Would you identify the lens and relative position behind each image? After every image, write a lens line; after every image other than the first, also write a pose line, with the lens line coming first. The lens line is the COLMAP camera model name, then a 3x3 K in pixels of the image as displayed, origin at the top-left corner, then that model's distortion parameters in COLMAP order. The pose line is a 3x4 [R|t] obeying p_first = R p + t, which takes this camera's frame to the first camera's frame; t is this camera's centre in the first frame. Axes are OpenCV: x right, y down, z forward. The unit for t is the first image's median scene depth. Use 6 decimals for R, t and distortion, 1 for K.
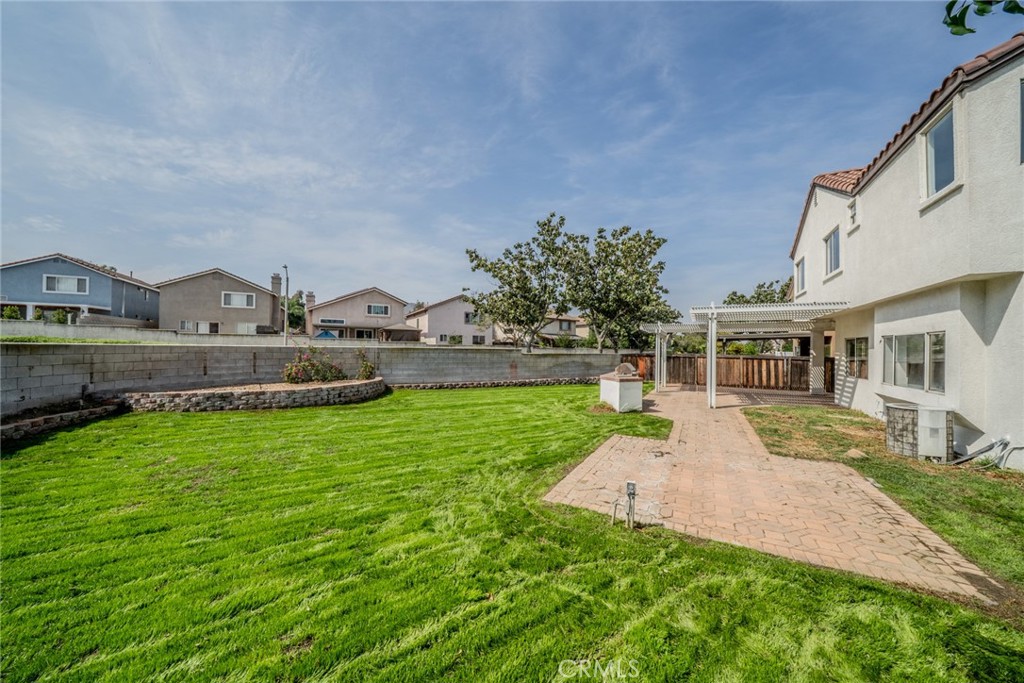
lens RADIAL K [[356.3, 0, 511.4], [0, 356.3, 346.2], [0, 0, 1]] dist [-0.018408, 0.000317]
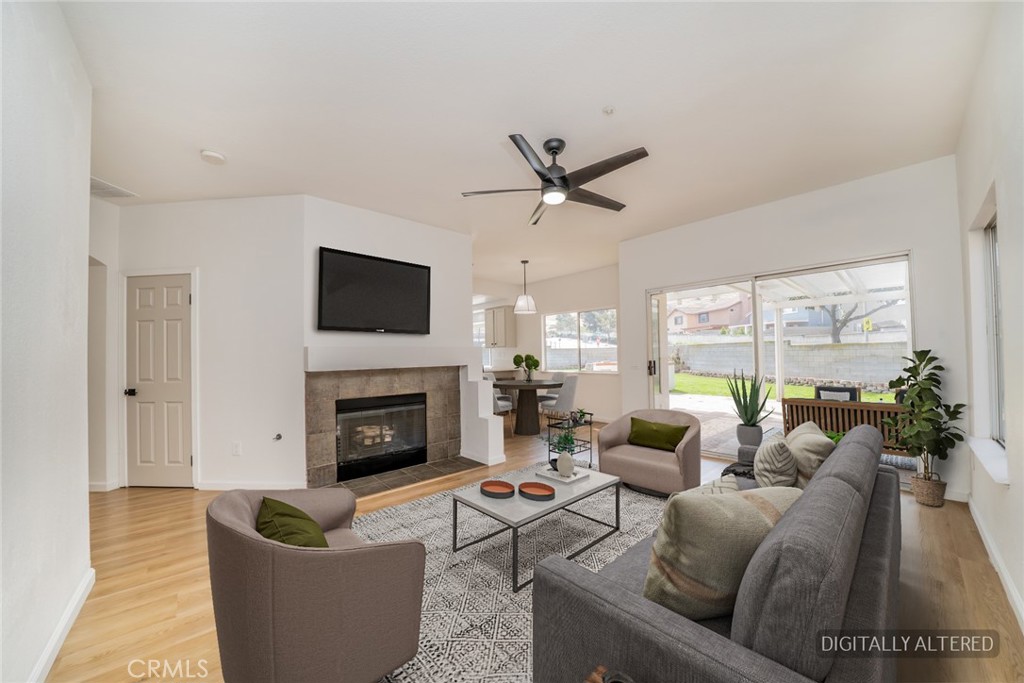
lens RADIAL K [[356.3, 0, 513.7], [0, 356.3, 346.5], [0, 0, 1]] dist [-0.018408, 0.000317]
pose [[-0.329830, -0.027066, -0.943652, 1.099431], [0.017489, 0.999242, -0.034774, 0.044789], [0.943878, -0.027973, -0.329107, 0.742040]]
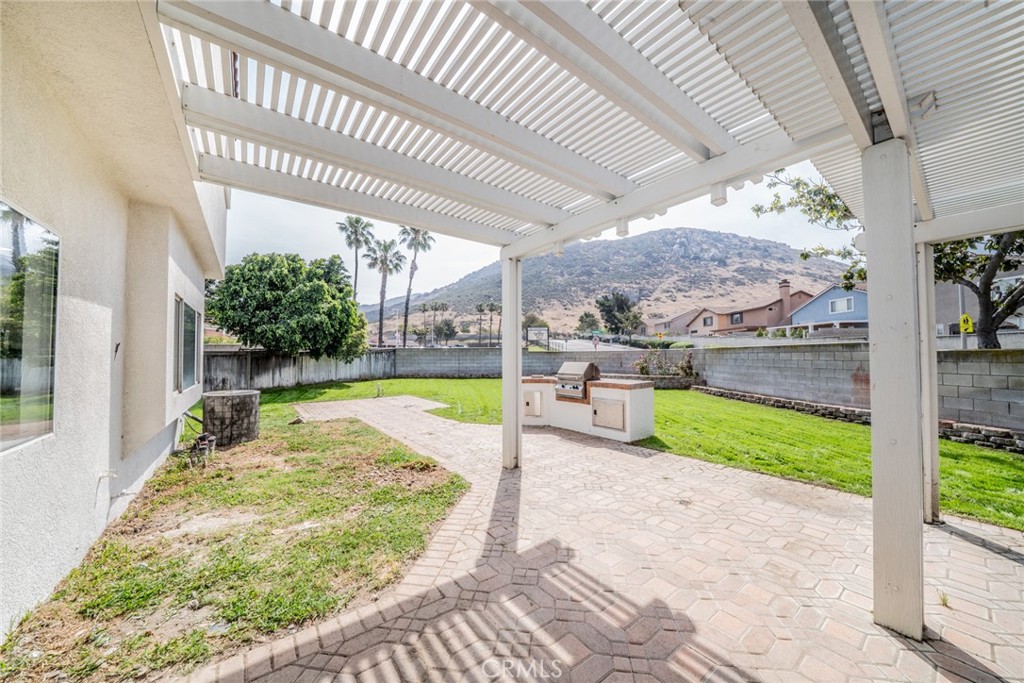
lens RADIAL K [[356.3, 0, 510.1], [0, 356.3, 345.5], [0, 0, 1]] dist [-0.018408, 0.000317]
pose [[-0.405893, -0.038103, -0.913126, 0.680647], [0.003181, 0.999066, -0.043103, 0.033805], [0.913915, -0.020400, -0.405393, 0.832082]]
